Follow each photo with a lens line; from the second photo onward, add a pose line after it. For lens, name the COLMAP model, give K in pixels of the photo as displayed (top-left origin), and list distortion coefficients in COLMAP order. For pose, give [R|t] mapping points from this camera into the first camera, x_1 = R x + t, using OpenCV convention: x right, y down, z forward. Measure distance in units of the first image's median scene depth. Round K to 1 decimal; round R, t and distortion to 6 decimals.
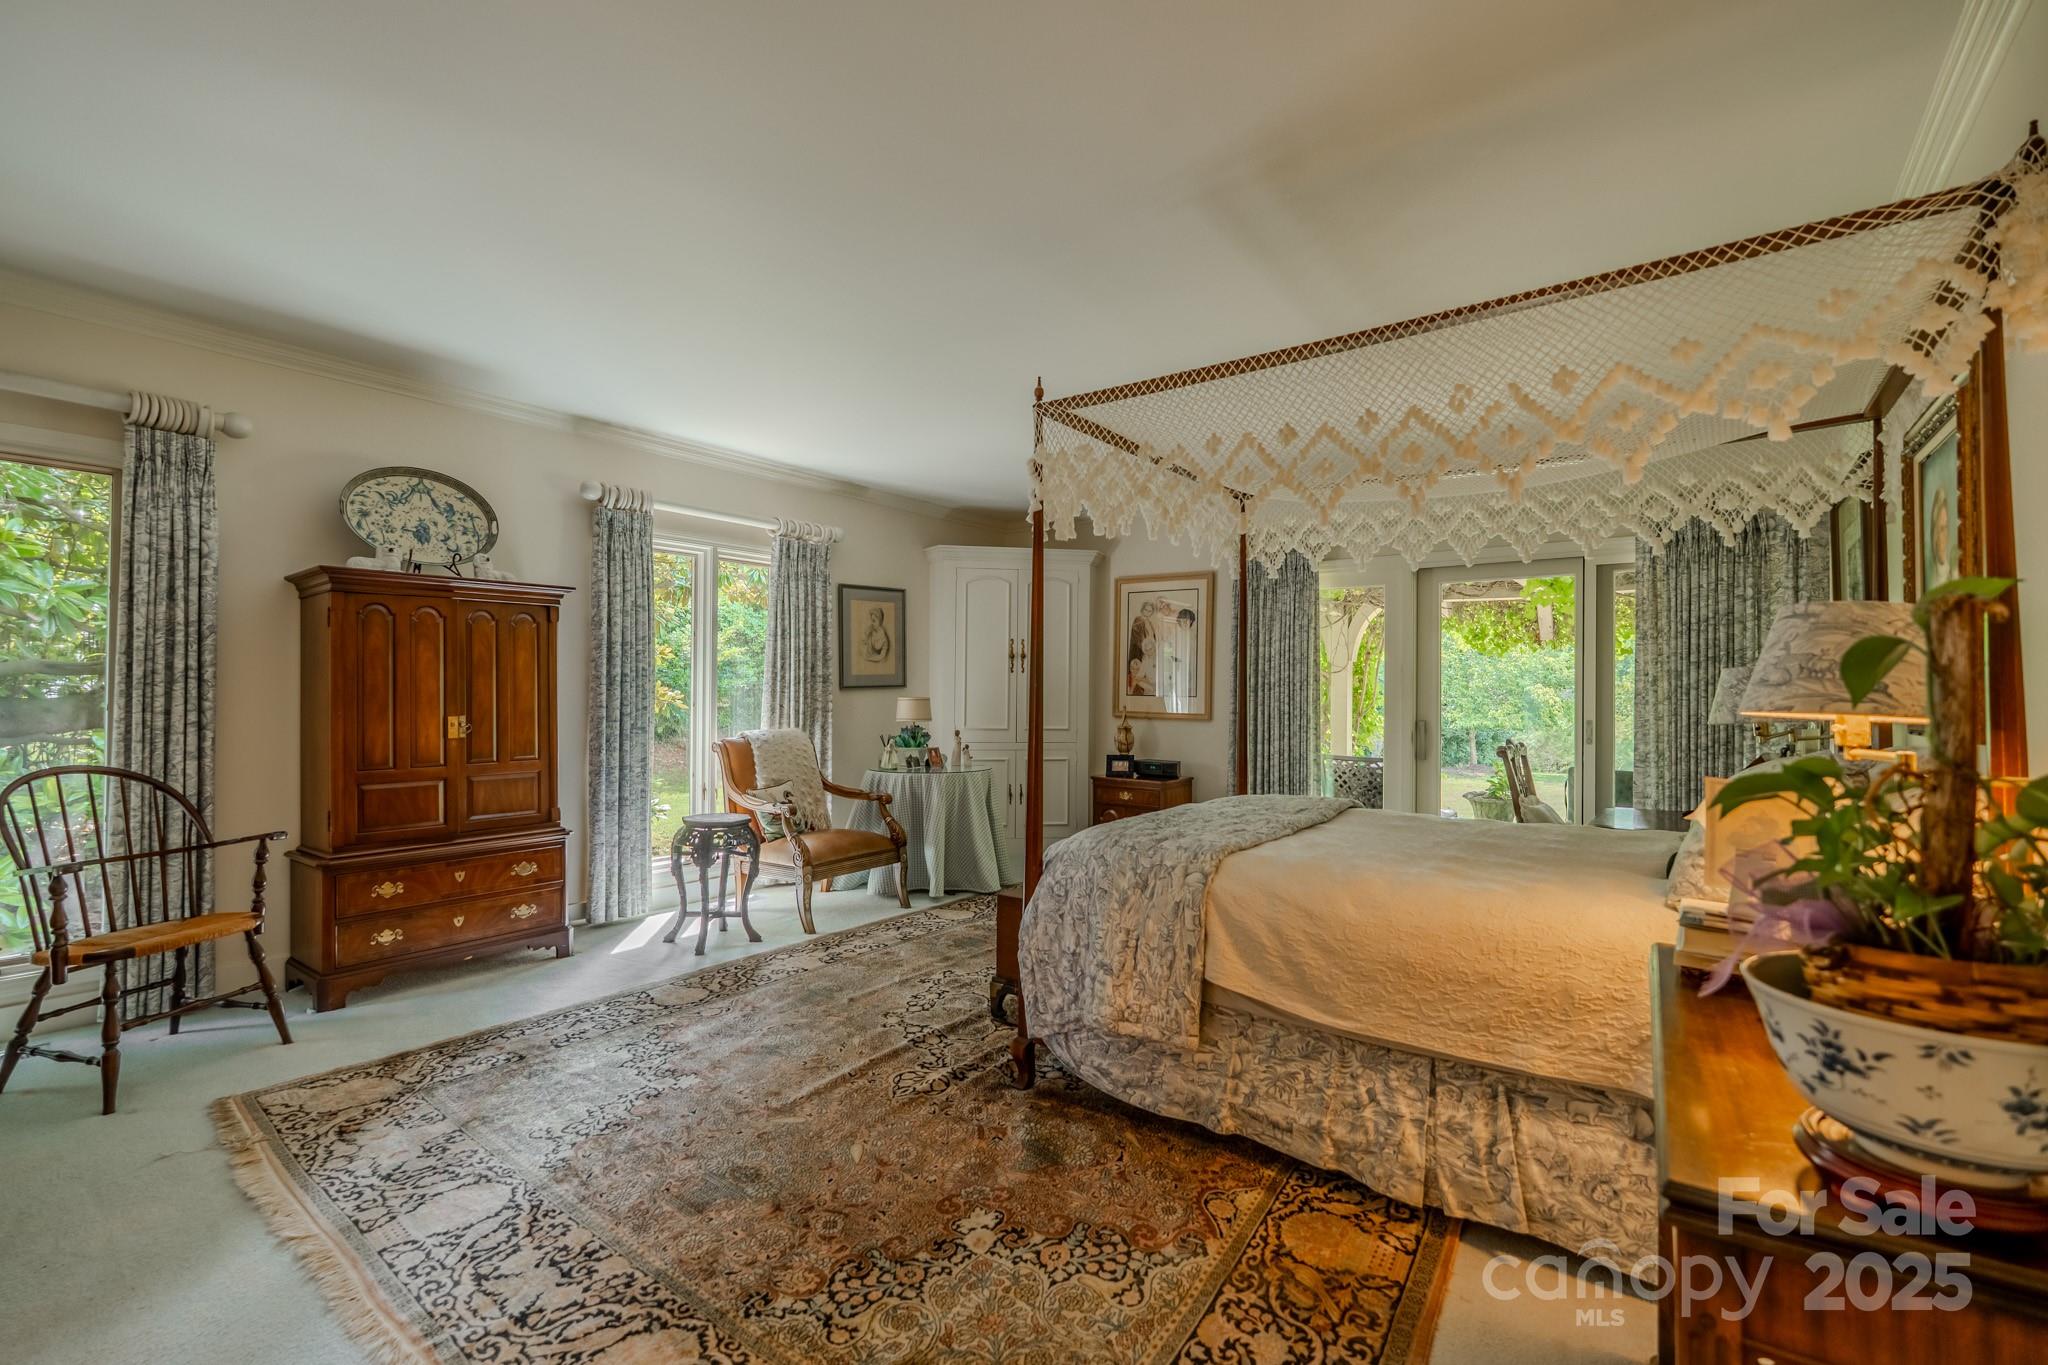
lens RADIAL K [[915.7, 0, 1023.0], [0, 915.7, 674.3], [0, 0, 1]] dist [-0.003255, 0.000175]
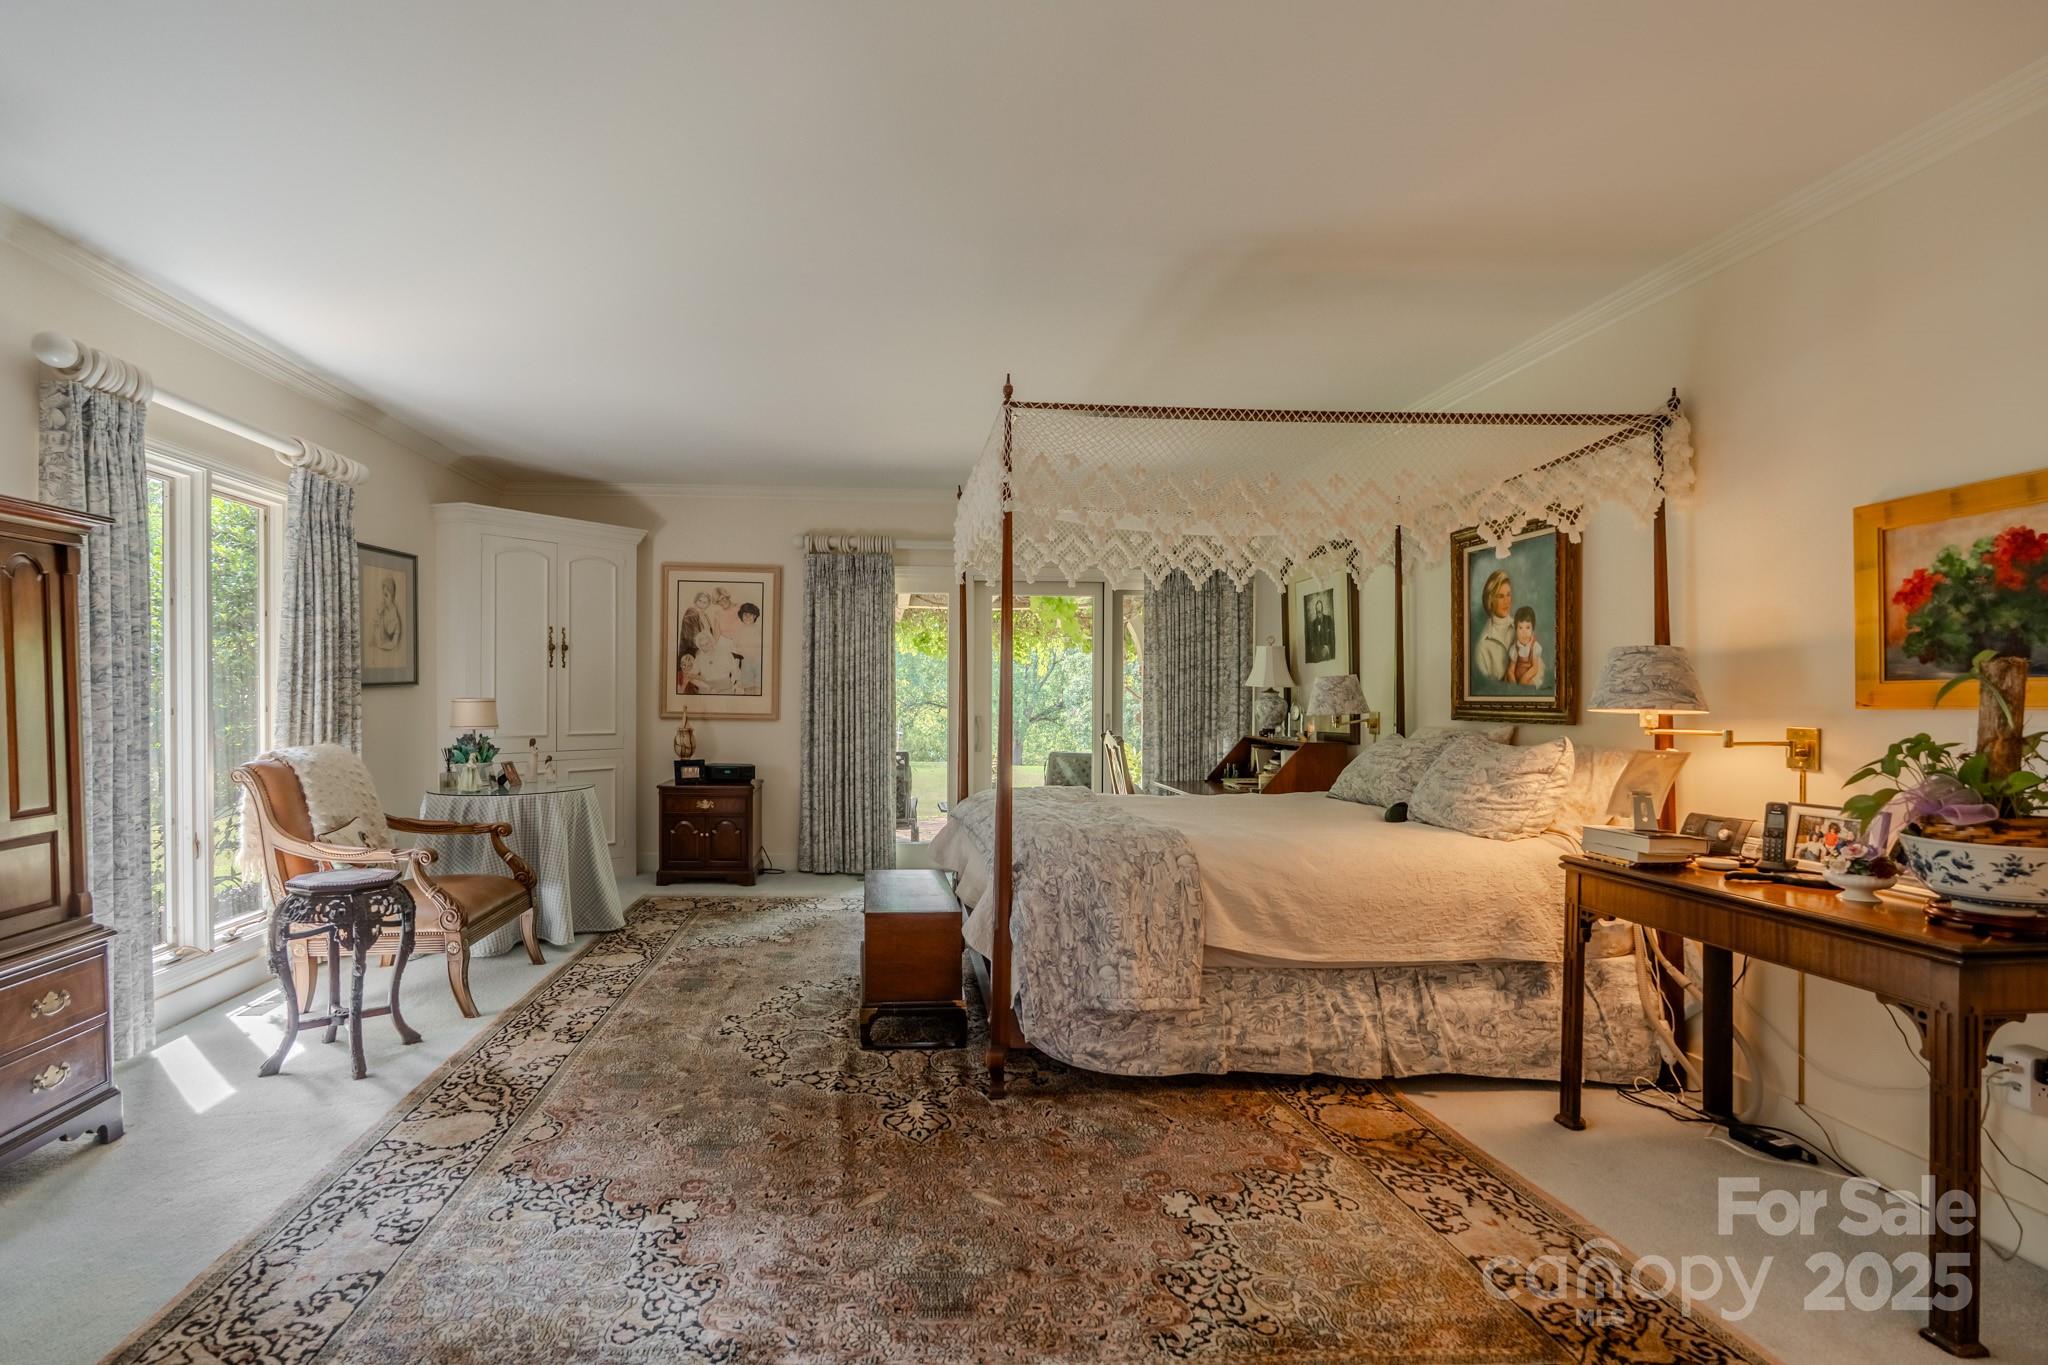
lens RADIAL K [[933.3, 0, 1008.2], [0, 933.3, 687.7], [0, 0, 1]] dist [-0.002222, 0.000314]
pose [[0.761664, 0.001831, 0.647970, -0.675314], [-0.014292, 0.999800, 0.013975, -0.002807], [-0.647815, -0.019905, 0.761538, 0.248296]]
